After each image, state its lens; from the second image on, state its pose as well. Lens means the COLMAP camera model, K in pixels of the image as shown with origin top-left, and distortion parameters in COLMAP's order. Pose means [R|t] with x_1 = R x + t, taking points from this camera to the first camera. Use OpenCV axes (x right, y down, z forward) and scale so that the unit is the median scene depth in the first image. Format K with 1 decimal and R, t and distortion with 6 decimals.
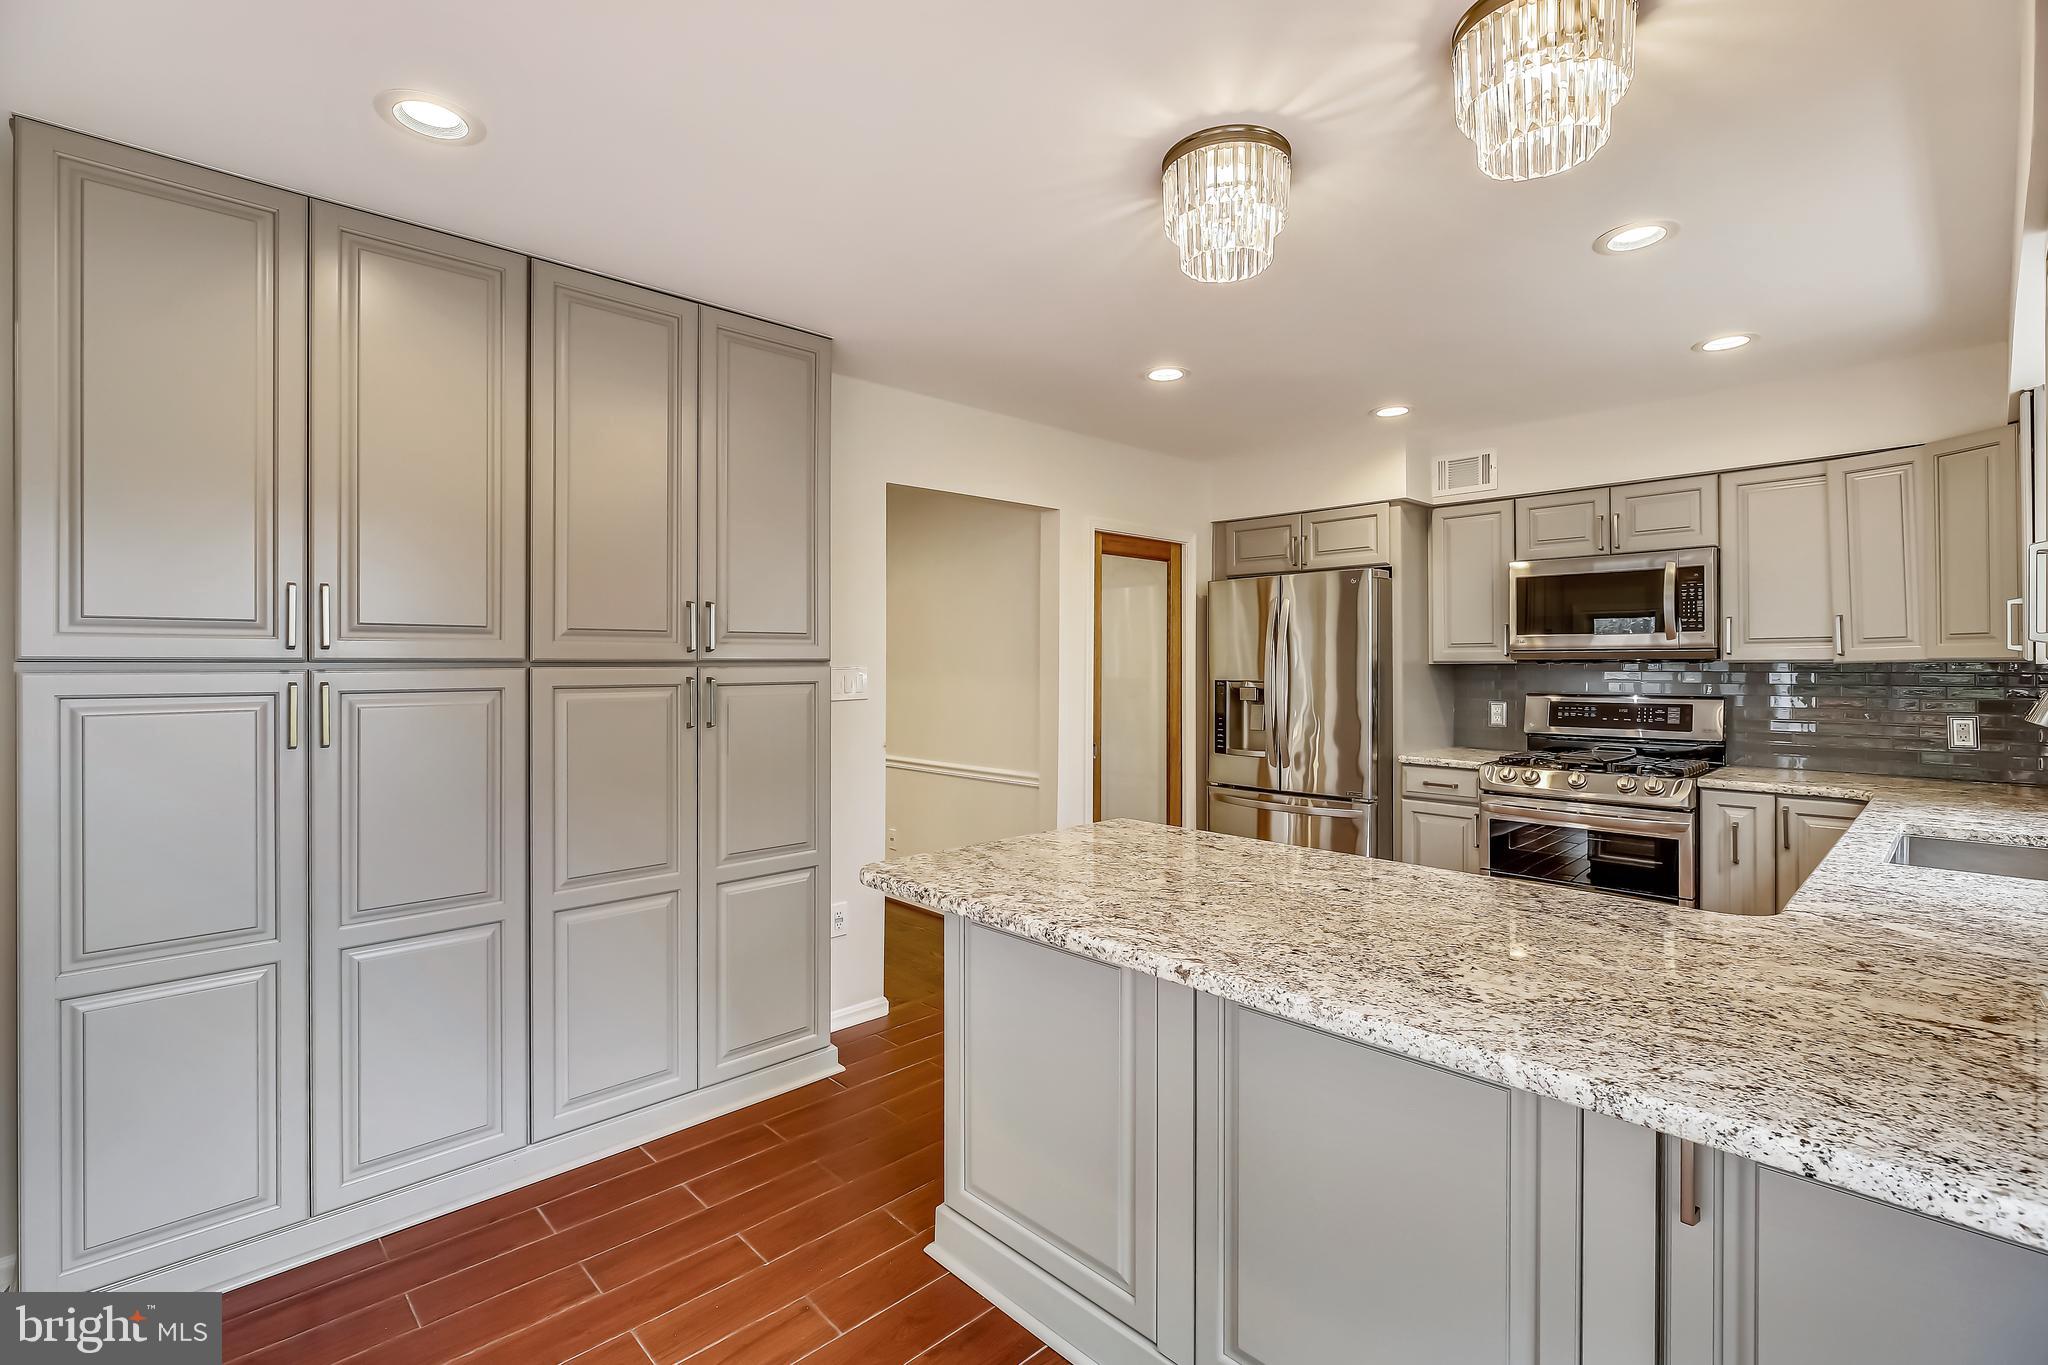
lens RADIAL K [[933.9, 0, 1029.4], [0, 933.9, 660.1], [0, 0, 1]] dist [-0.002924, 0.001719]
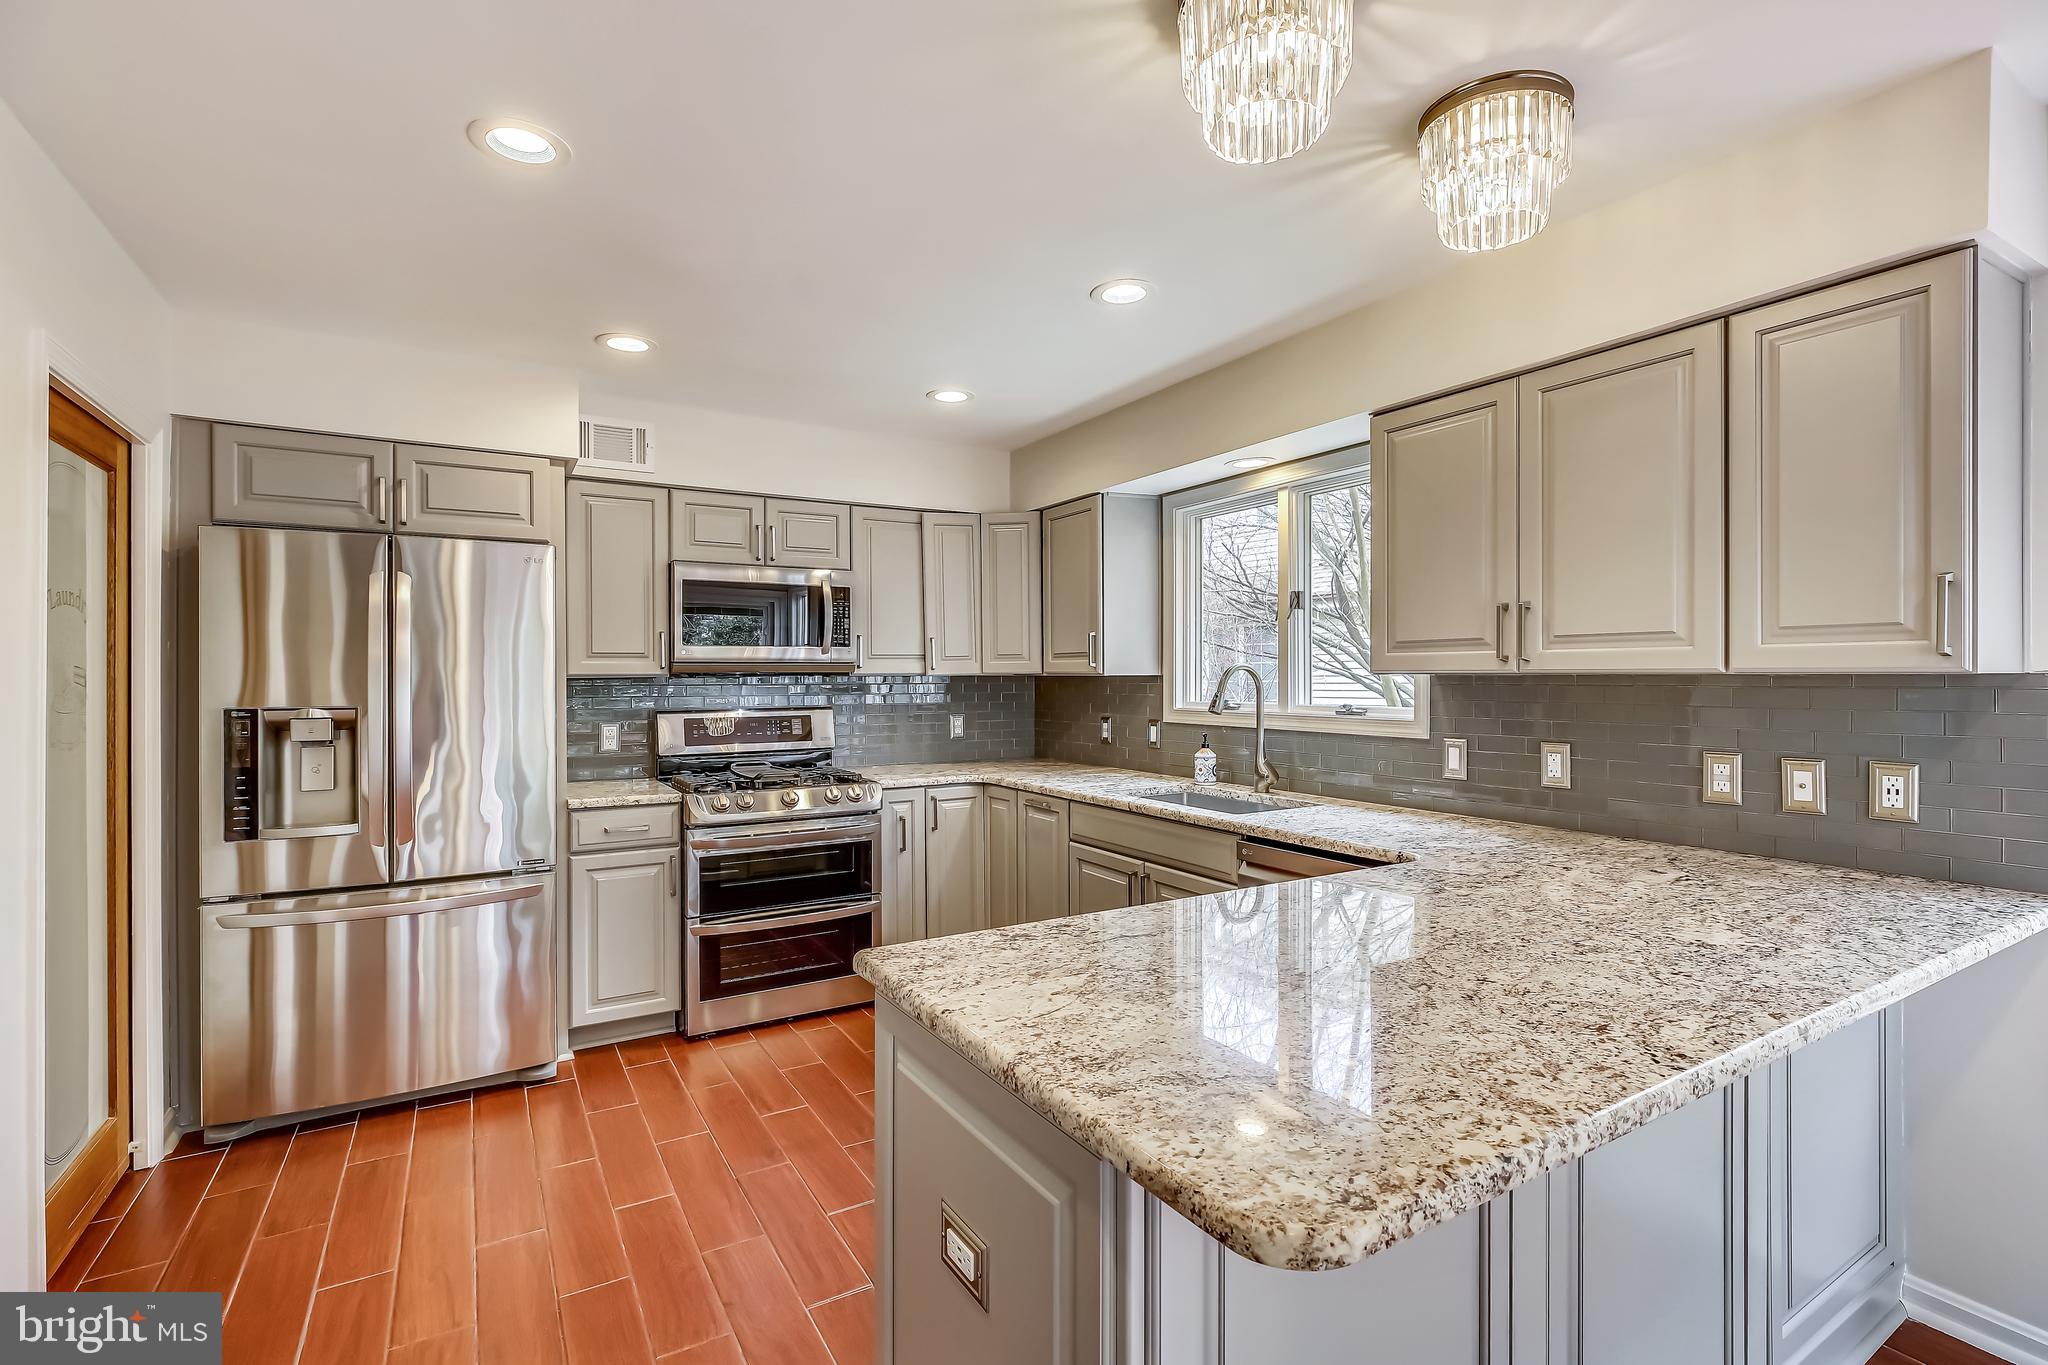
lens RADIAL K [[933.9, 0, 1026.5], [0, 933.9, 680.0], [0, 0, 1]] dist [-0.002924, 0.001719]
pose [[0.209956, -0.003428, 0.977705, -0.286417], [0.000011, 0.999994, 0.003503, 0.003434], [-0.977711, -0.000725, 0.209955, 0.531775]]
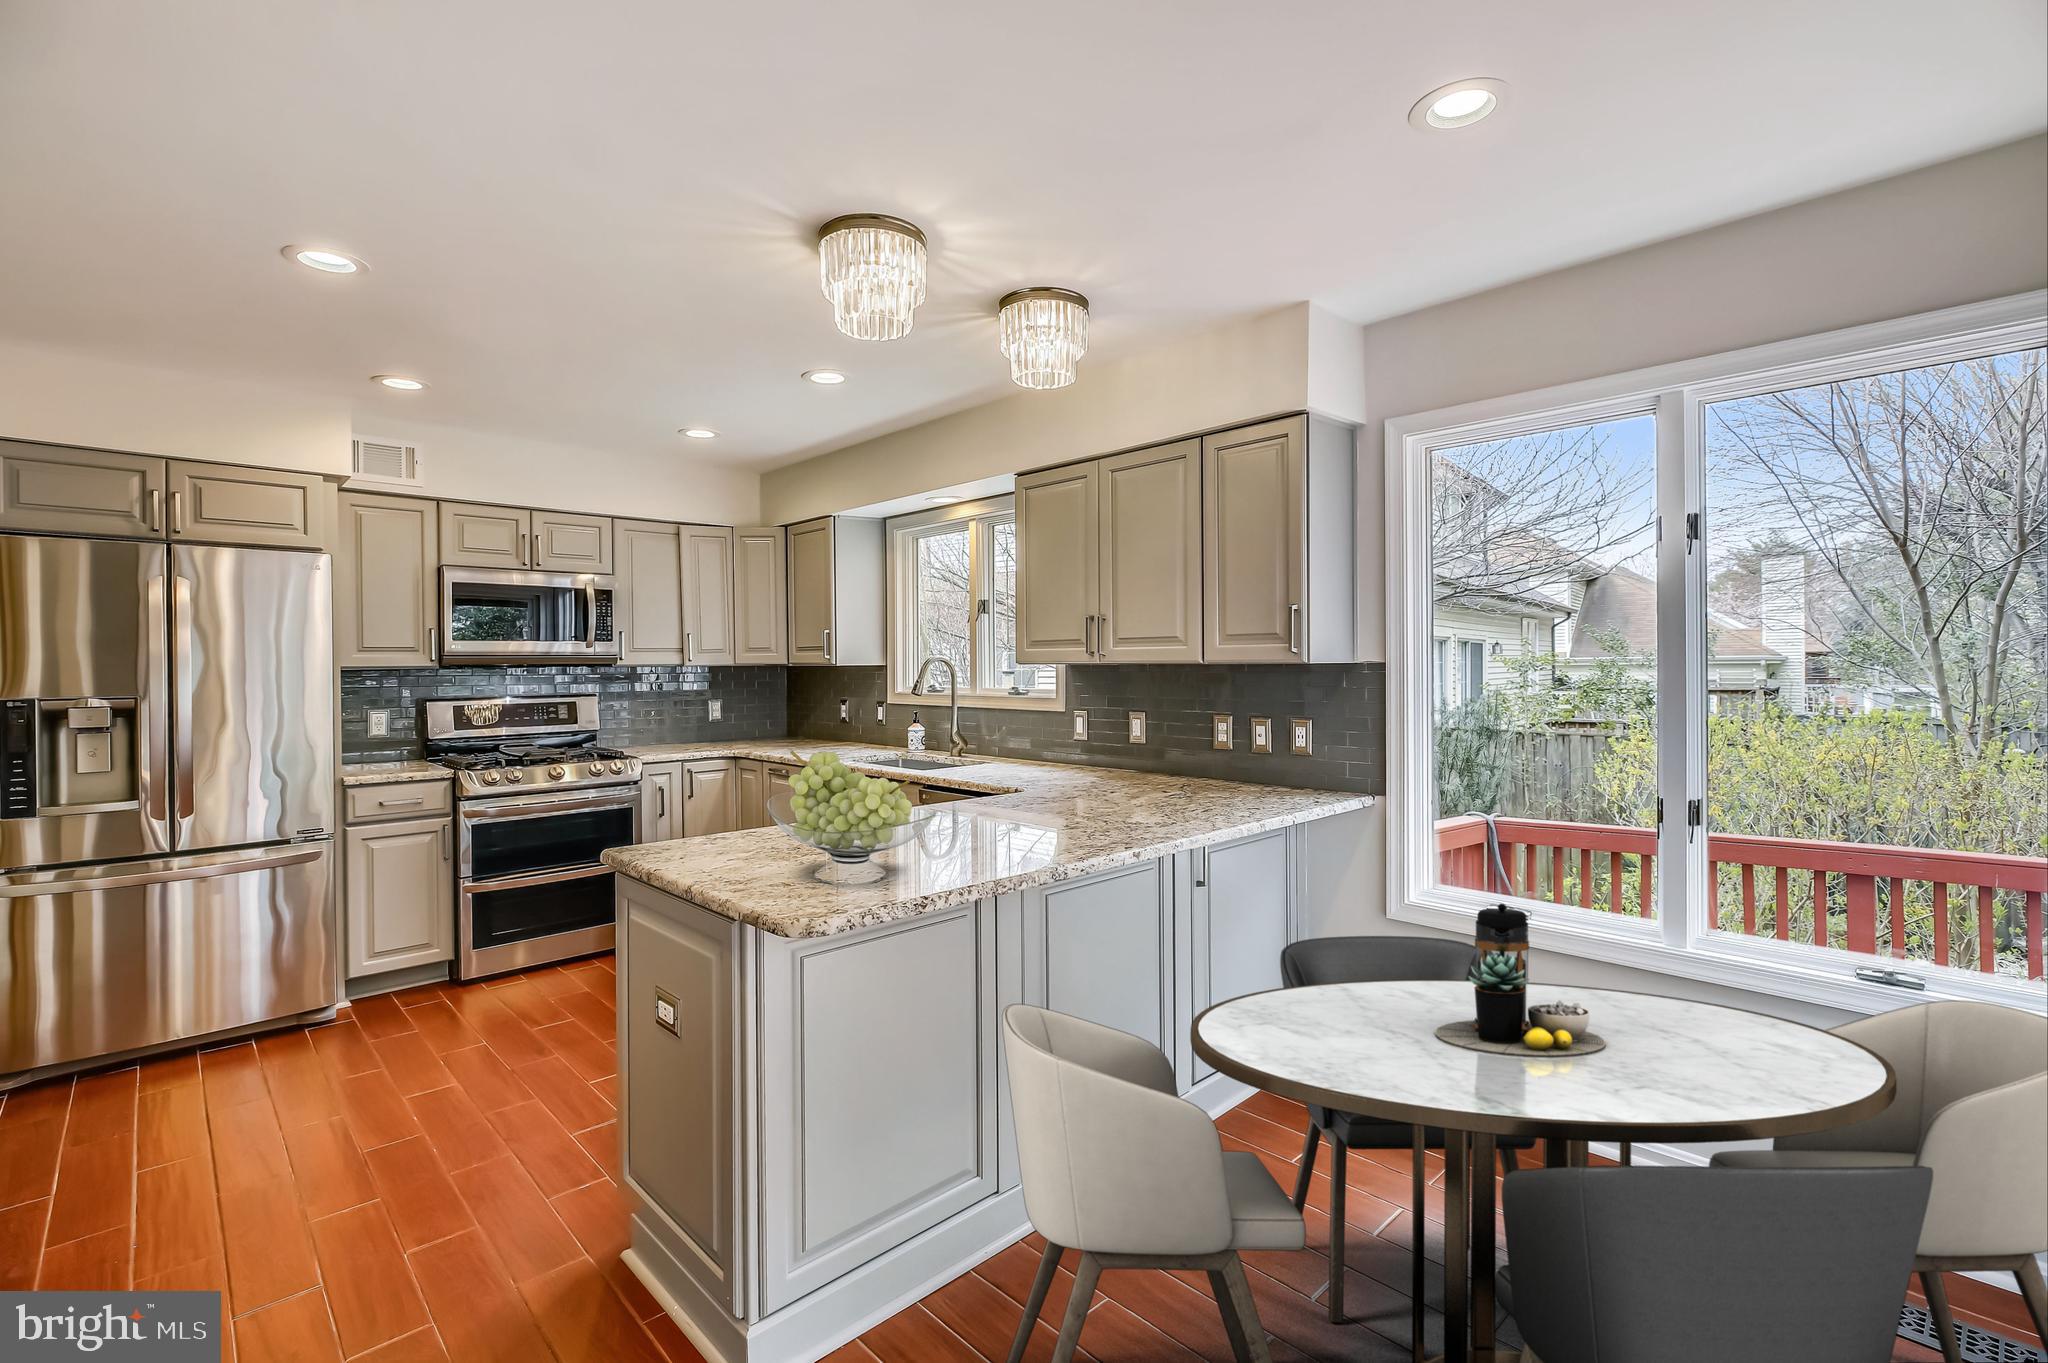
lens RADIAL K [[933.9, 0, 1031.1], [0, 933.9, 671.6], [0, 0, 1]] dist [-0.002924, 0.001719]
pose [[-0.009334, -0.007550, 0.999928, -0.506735], [0.003776, 0.999964, 0.007586, 0.001777], [-0.999949, 0.003847, -0.009305, 0.420075]]
